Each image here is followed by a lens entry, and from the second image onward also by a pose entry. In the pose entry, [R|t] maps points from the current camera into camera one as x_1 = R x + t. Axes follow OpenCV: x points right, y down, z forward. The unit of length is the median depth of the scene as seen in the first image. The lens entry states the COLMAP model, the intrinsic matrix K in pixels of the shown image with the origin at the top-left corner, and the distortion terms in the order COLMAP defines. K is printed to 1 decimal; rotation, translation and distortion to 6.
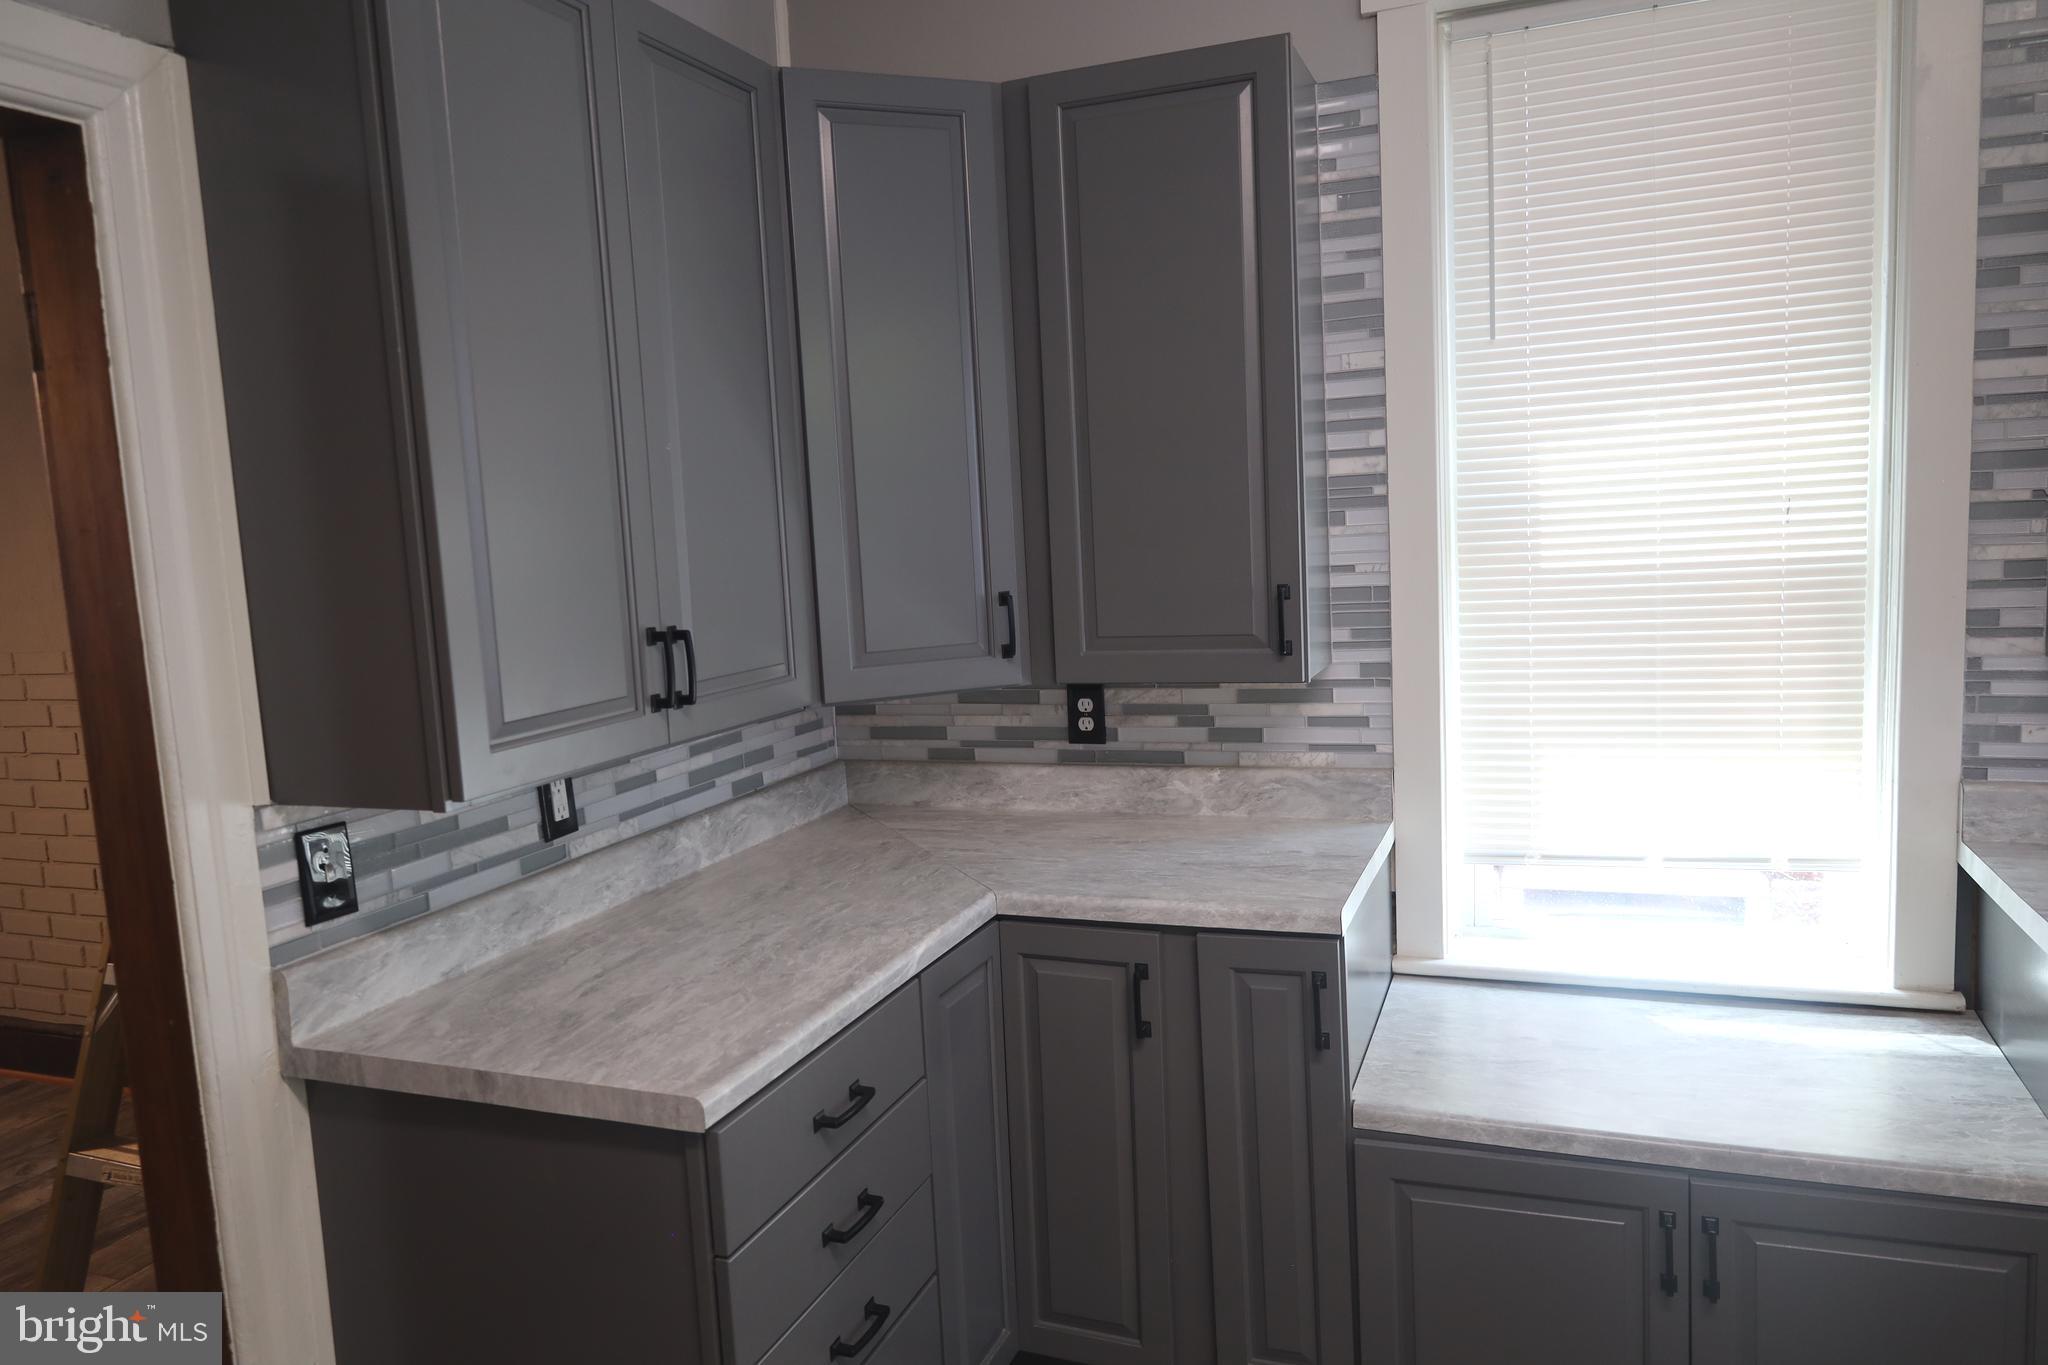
lens RADIAL K [[1402.2, 0, 1024.0], [0, 1402.2, 682.5], [0, 0, 1]] dist [-0.006522, -0.000804]
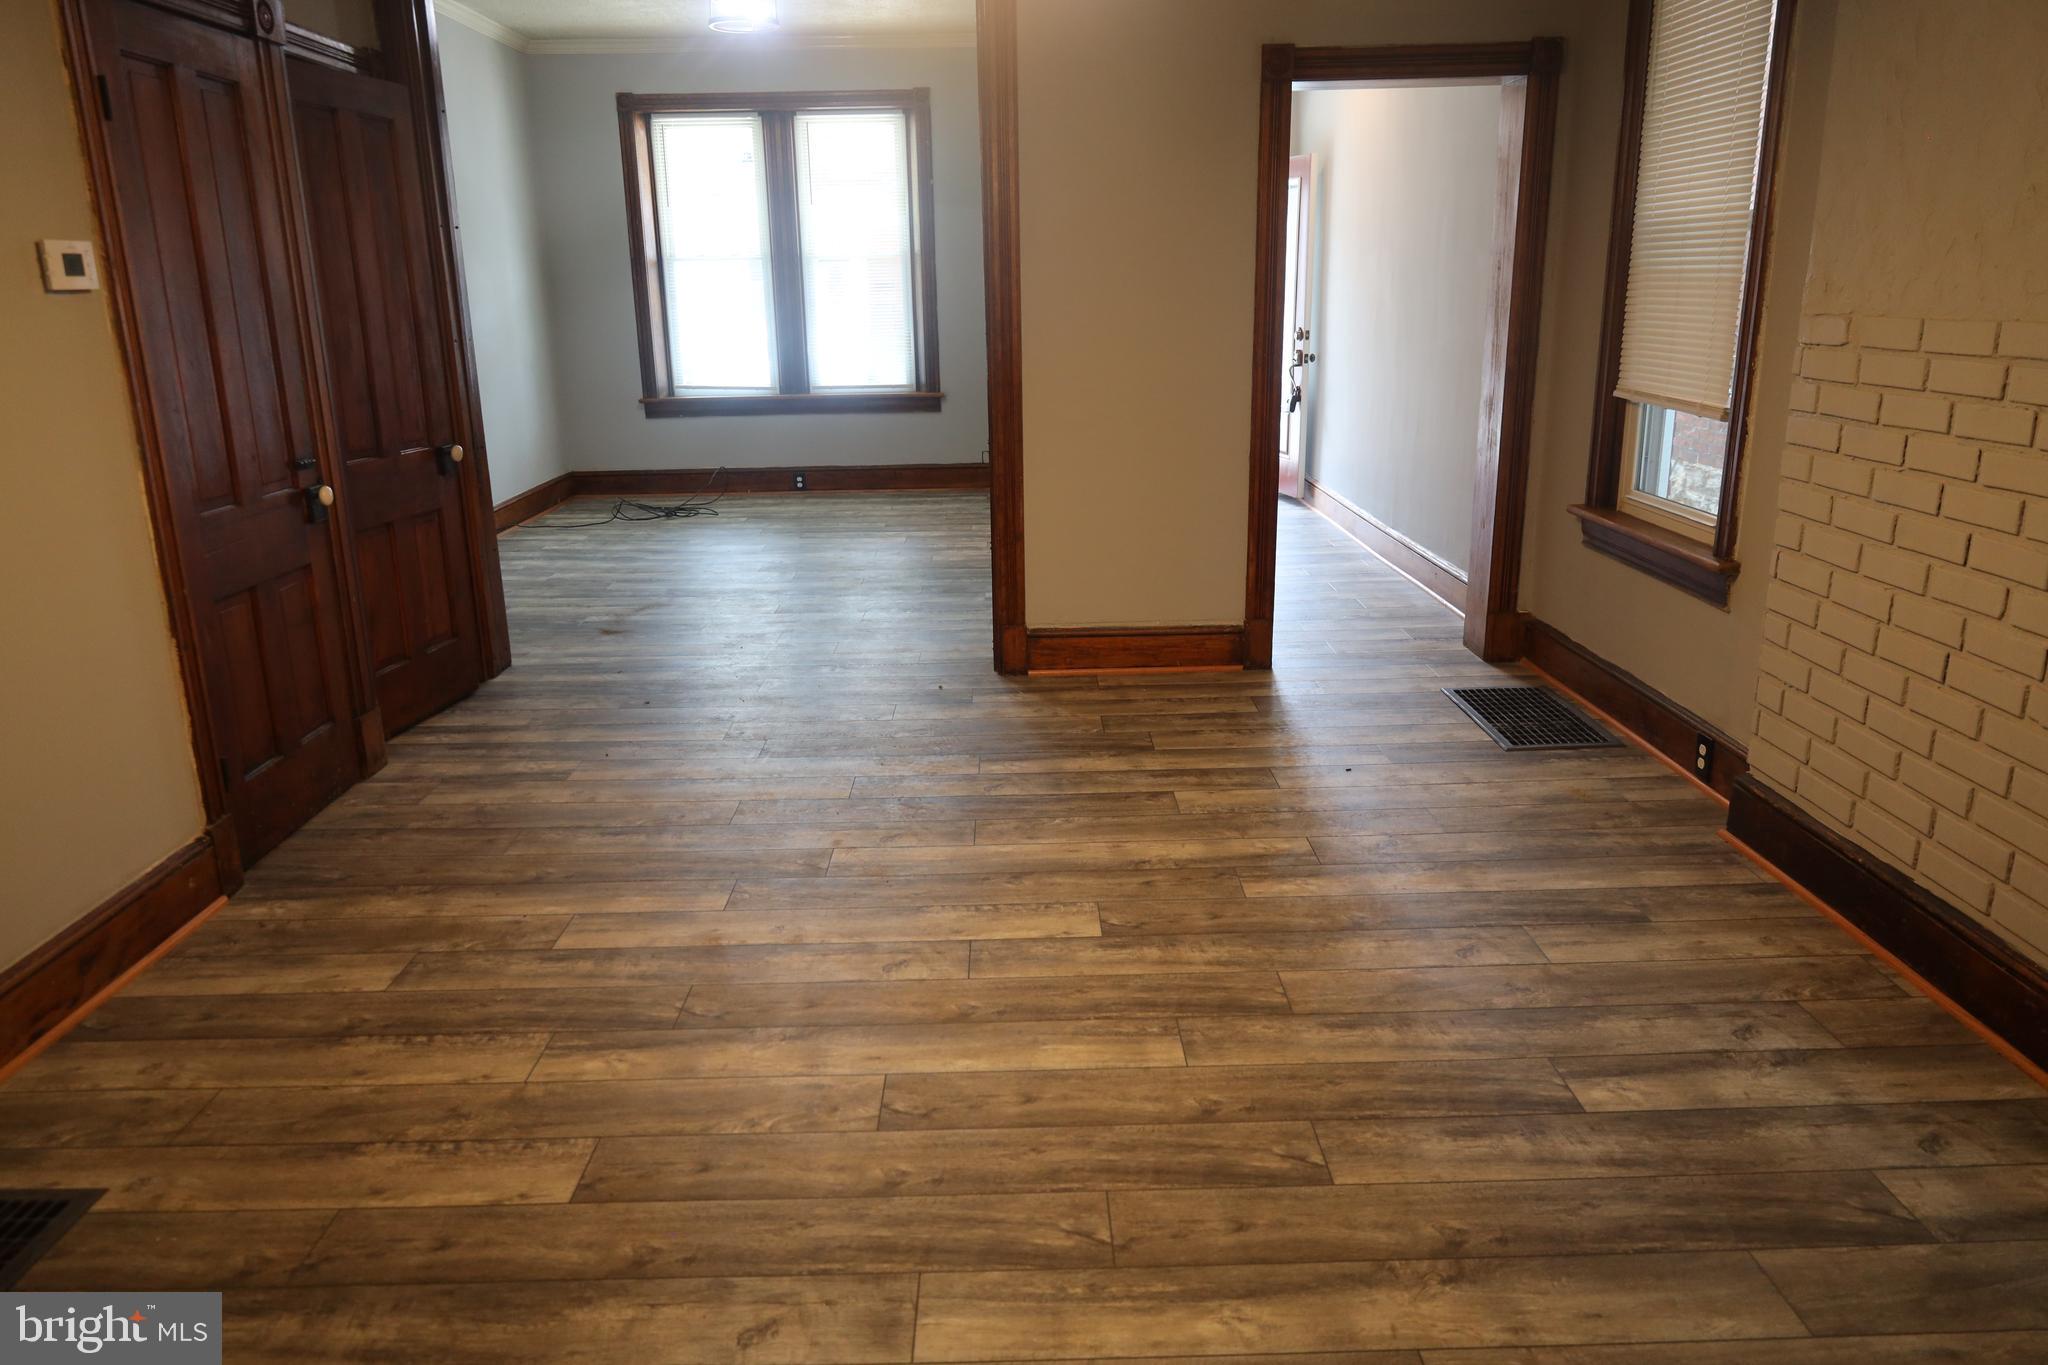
lens RADIAL K [[1413.0, 0, 1024.0], [0, 1413.0, 682.5], [0, 0, 1]] dist [0.003914, -0.004918]
pose [[0.386534, 0.298294, -0.872704, -0.419669], [-0.112887, 0.954438, 0.276232, 0.009711], [0.915340, -0.008256, 0.402596, 0.554454]]
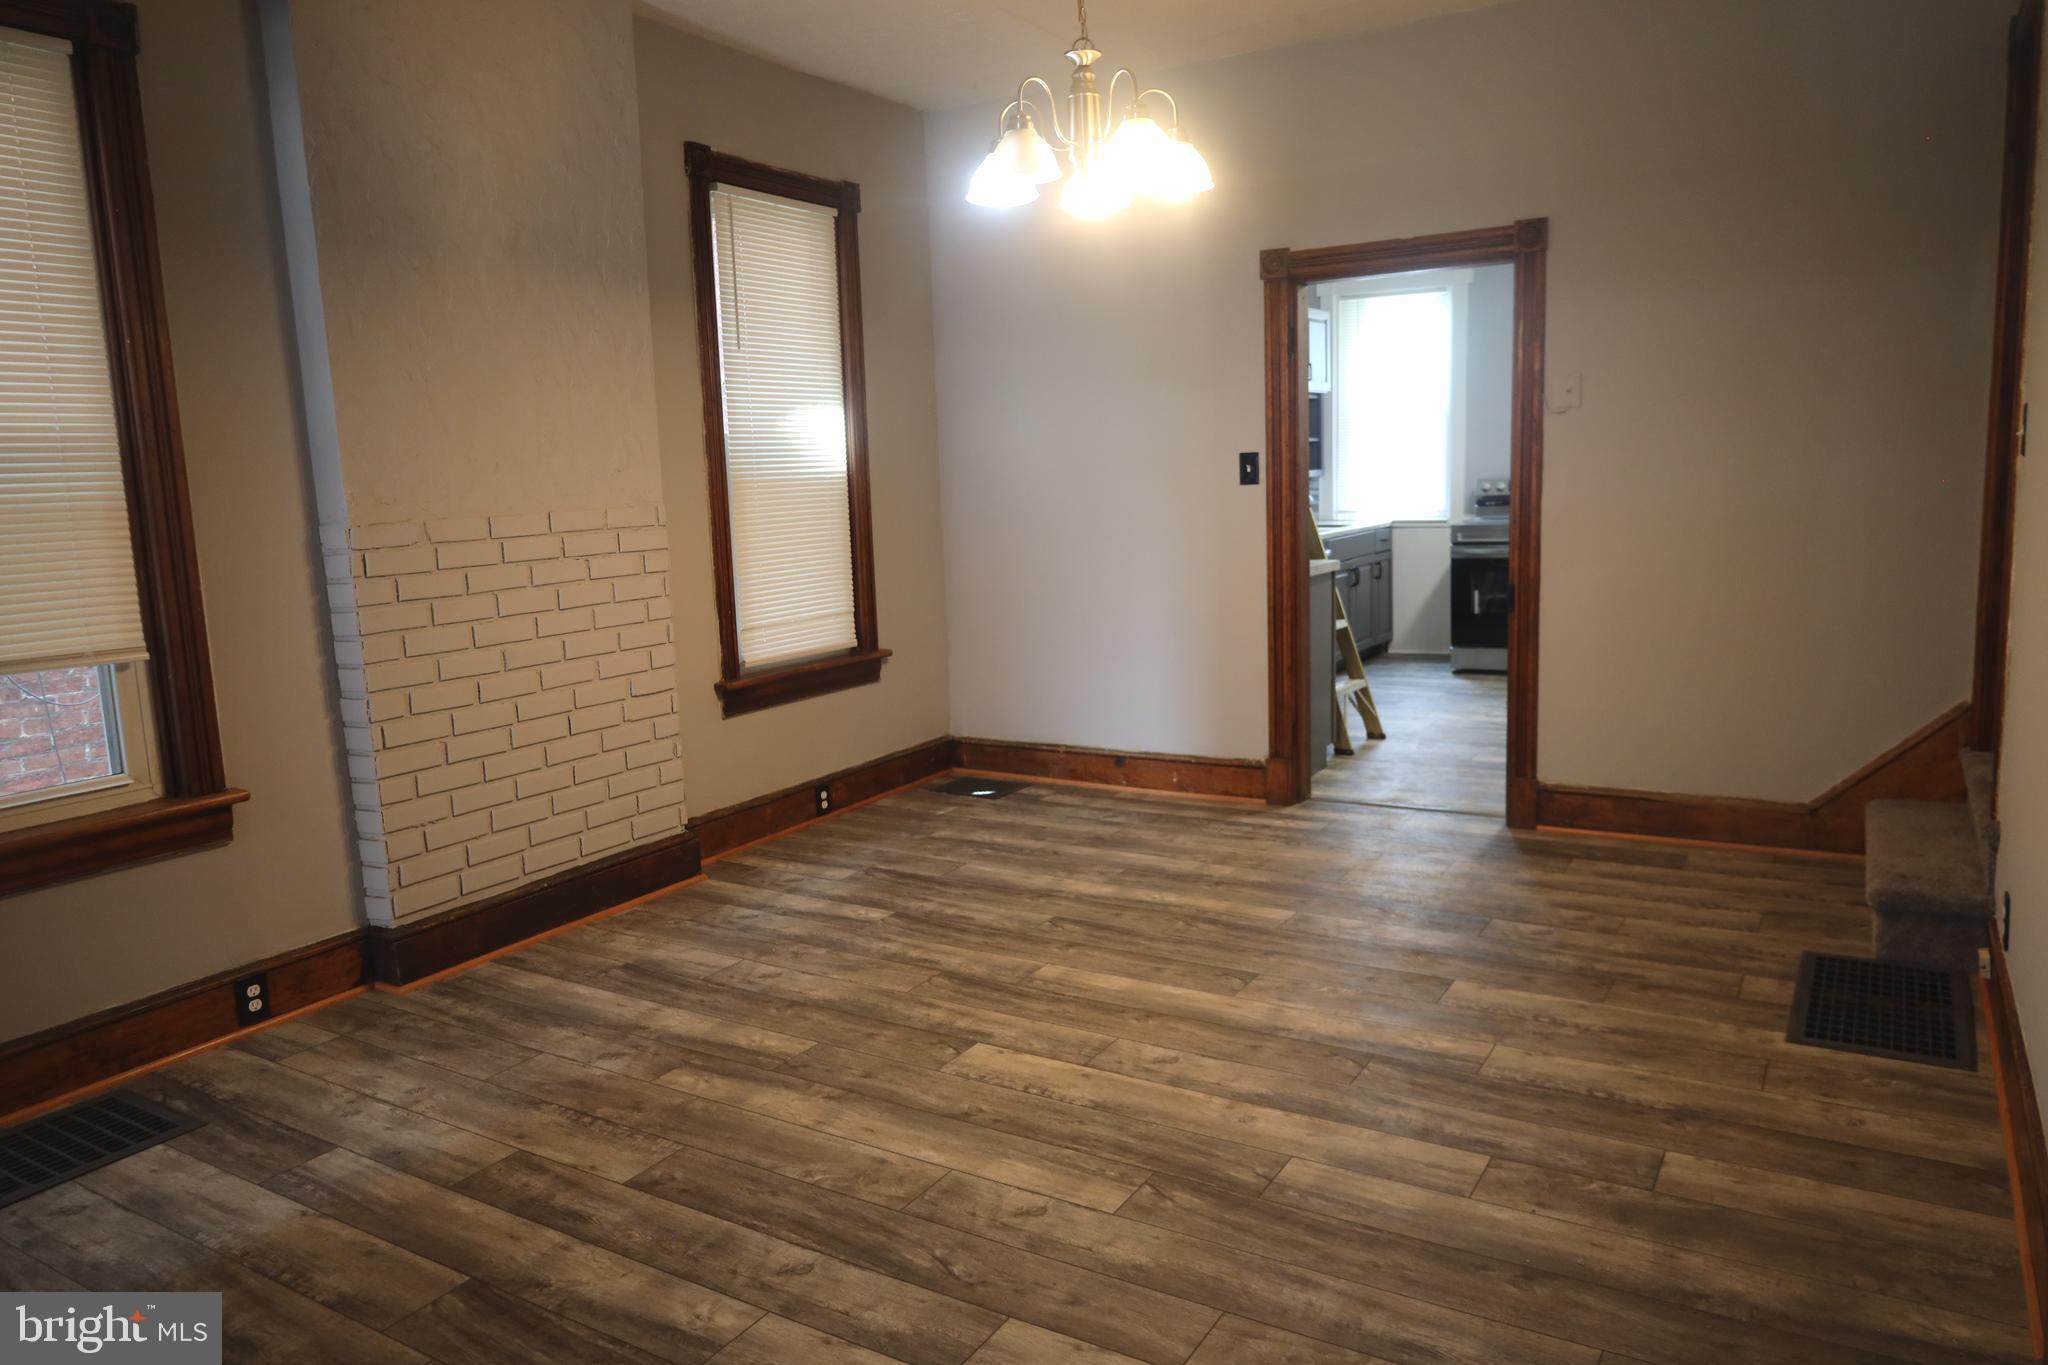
lens RADIAL K [[1413.0, 0, 1024.0], [0, 1413.0, 682.5], [0, 0, 1]] dist [0.003914, -0.004918]
pose [[0.164185, -0.103943, 0.980938, -2.940255], [0.149311, 0.985594, 0.079445, 0.124057], [-0.975064, 0.133421, 0.177339, 0.807636]]
